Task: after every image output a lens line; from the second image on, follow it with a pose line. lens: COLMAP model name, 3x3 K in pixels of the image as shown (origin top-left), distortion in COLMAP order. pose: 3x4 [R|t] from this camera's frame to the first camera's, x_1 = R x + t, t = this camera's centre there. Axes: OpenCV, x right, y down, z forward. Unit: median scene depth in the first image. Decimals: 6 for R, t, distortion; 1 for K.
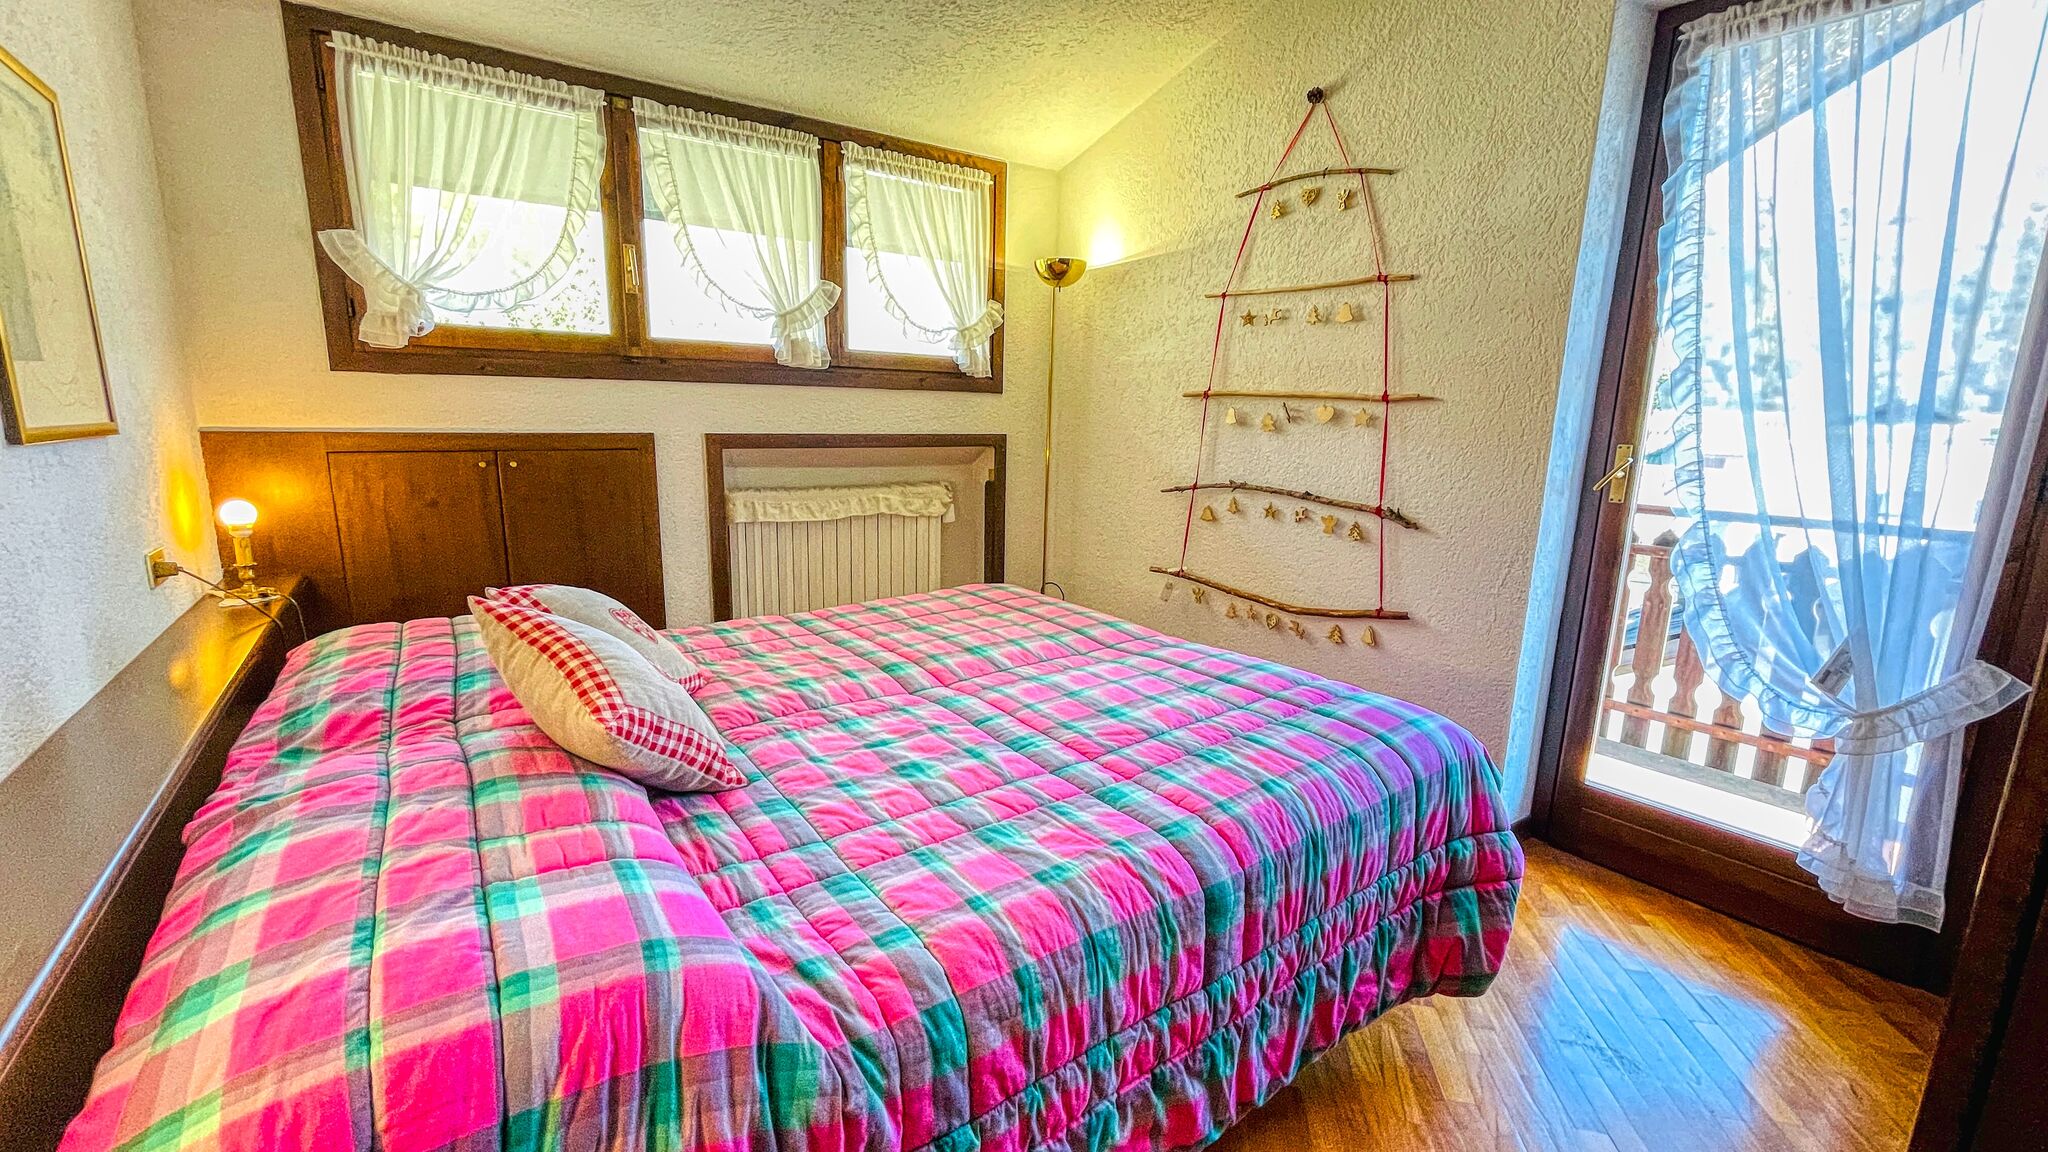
lens RADIAL K [[816.6, 0, 1024.0], [0, 816.6, 576.0], [0, 0, 1]] dist [-0.024075, -0.000104]
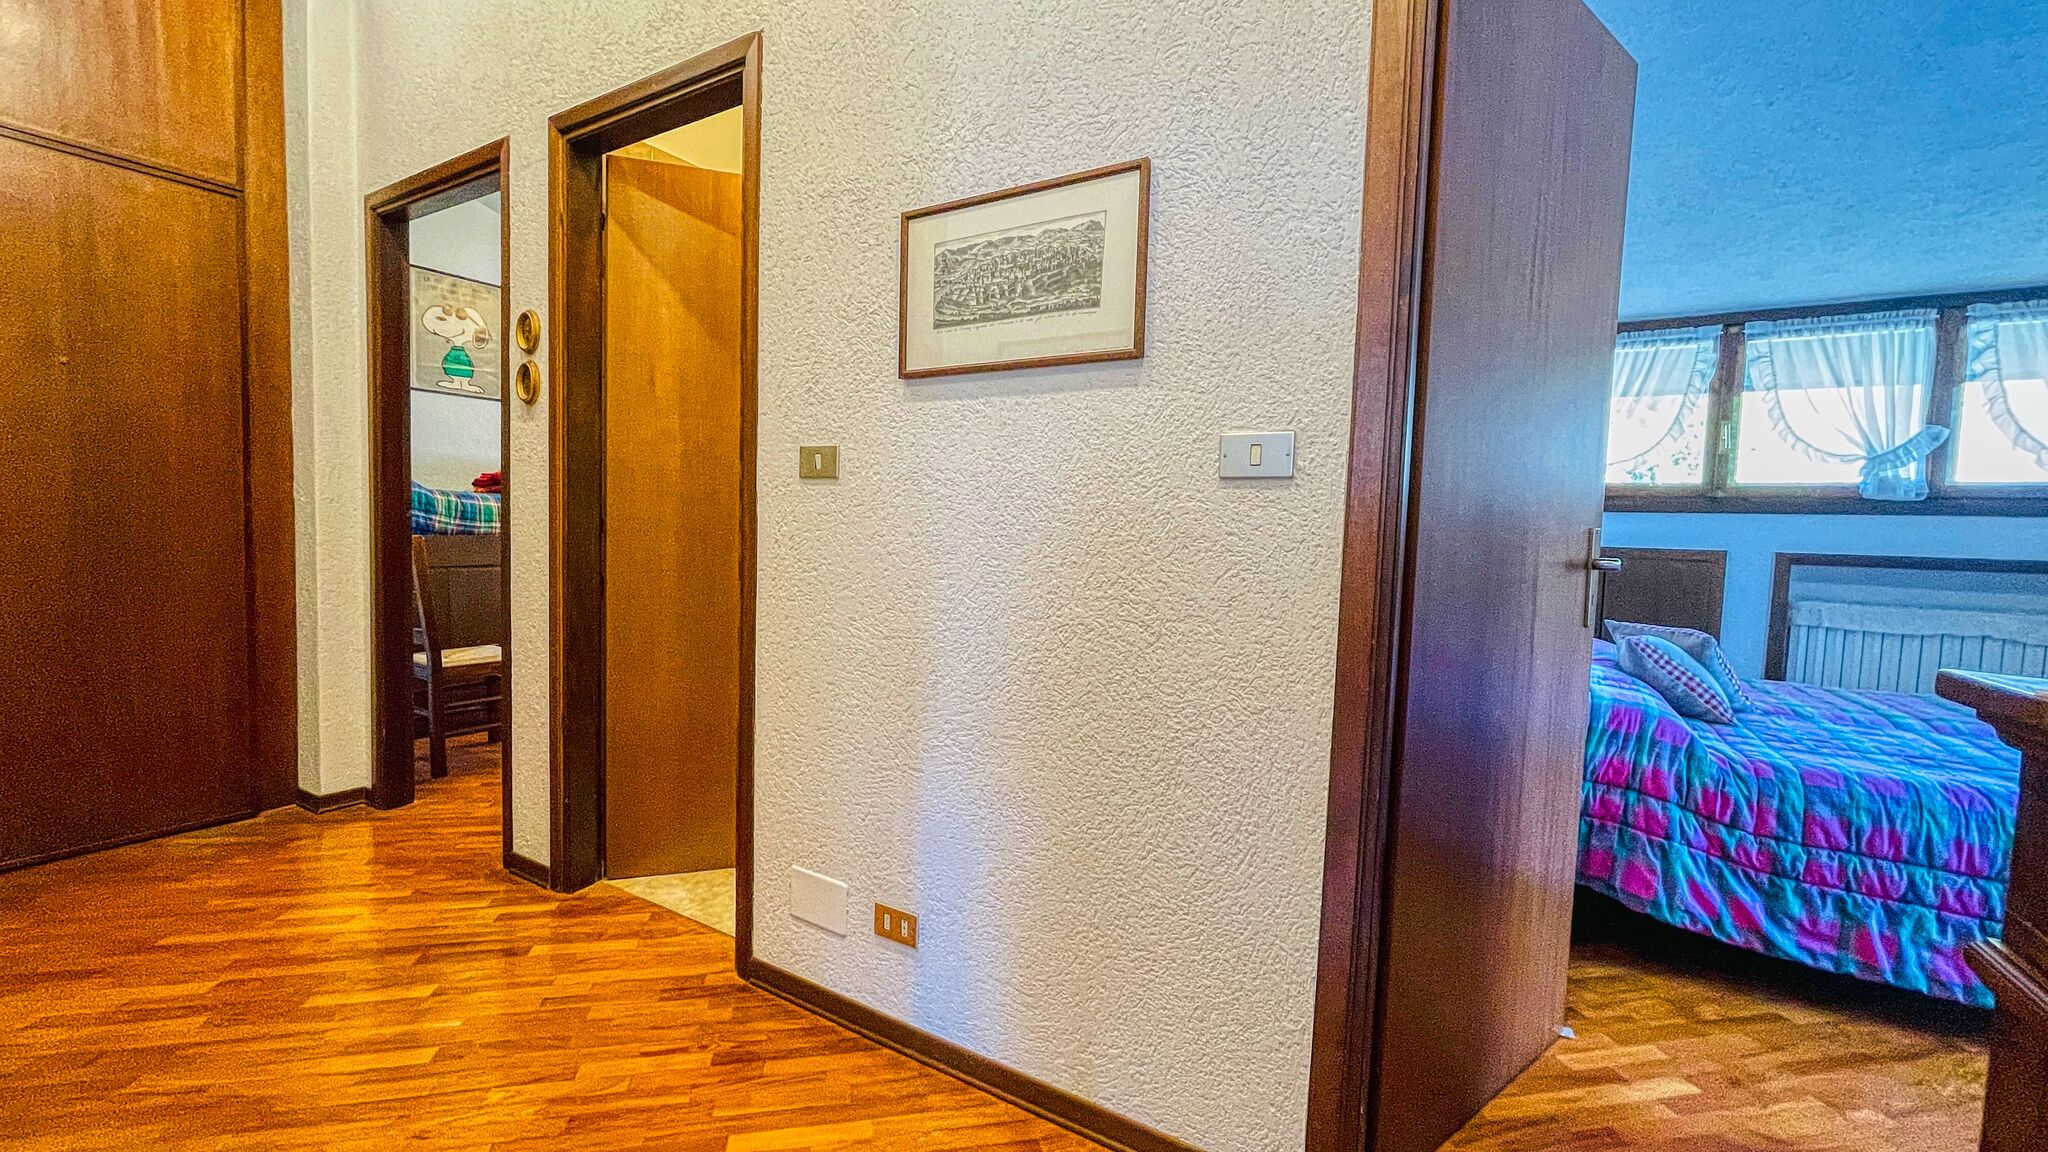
lens RADIAL K [[825.2, 0, 1019.9], [0, 825.2, 579.1], [0, 0, 1]] dist [0.000699, -0.000810]
pose [[0.385837, 0.046714, -0.921384, 0.414690], [-0.204957, 0.978100, -0.036238, 0.186855], [0.899513, 0.202825, 0.386961, -0.681164]]
